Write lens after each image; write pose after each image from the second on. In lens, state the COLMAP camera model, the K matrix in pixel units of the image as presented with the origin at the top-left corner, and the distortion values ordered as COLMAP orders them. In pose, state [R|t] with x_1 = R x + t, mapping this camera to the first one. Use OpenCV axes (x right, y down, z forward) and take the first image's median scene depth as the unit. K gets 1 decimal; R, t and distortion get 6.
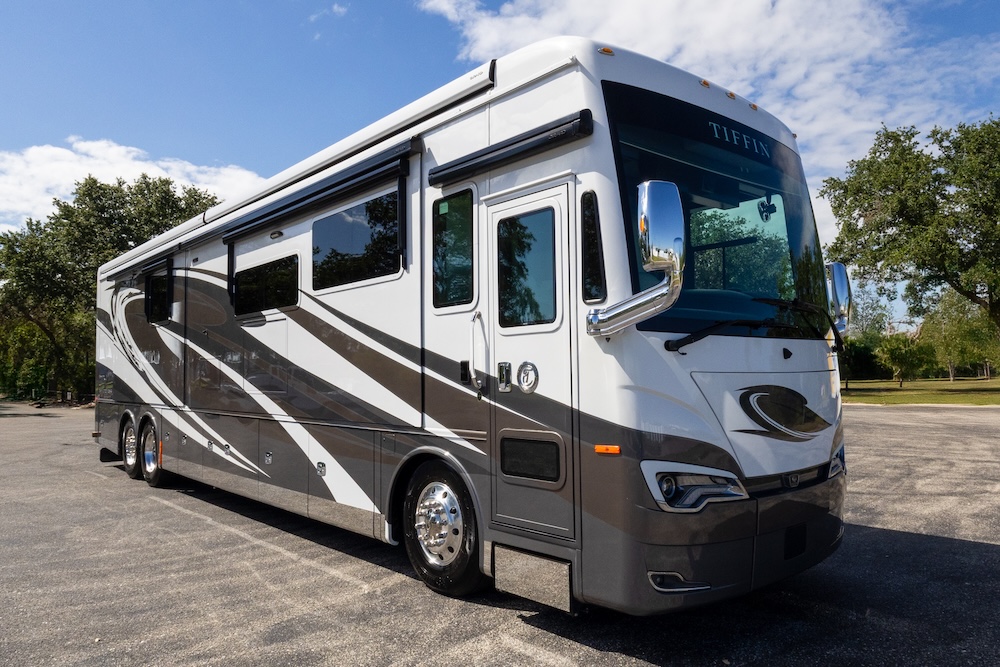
lens RADIAL K [[702.8, 0, 531.2], [0, 702.8, 328.5], [0, 0, 1]] dist [0.014827, -0.002886]
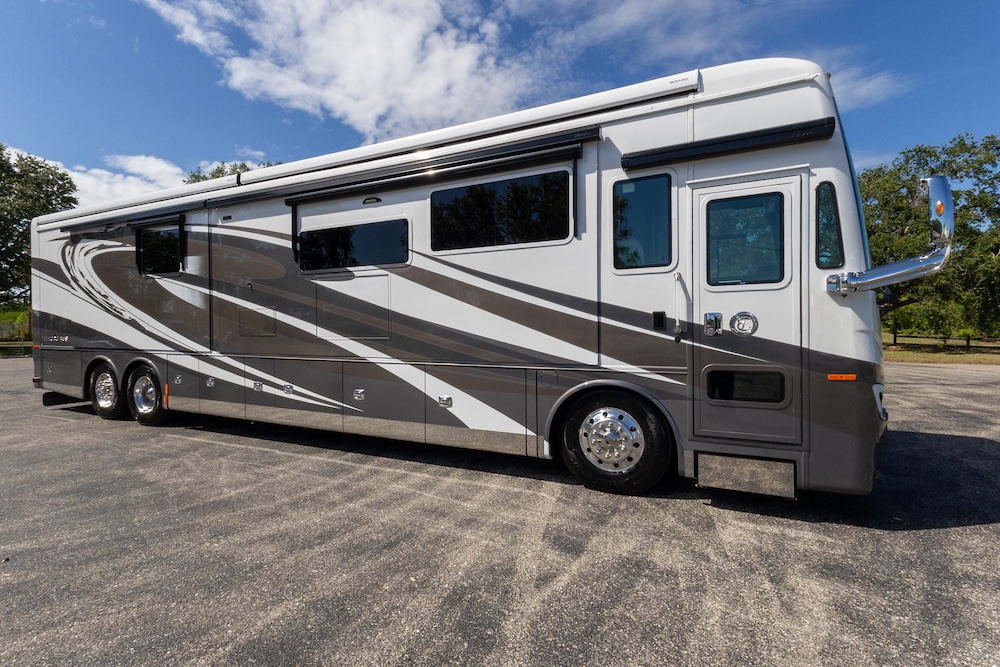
lens RADIAL K [[465.4, 0, 488.8], [0, 465.4, 328.0], [0, 0, 1]] dist [0.019593, -0.000444]
pose [[0.933337, 0.007299, 0.358929, -0.612334], [-0.029874, 0.997905, 0.057390, 0.032445], [-0.357758, -0.064286, 0.931599, 0.292518]]
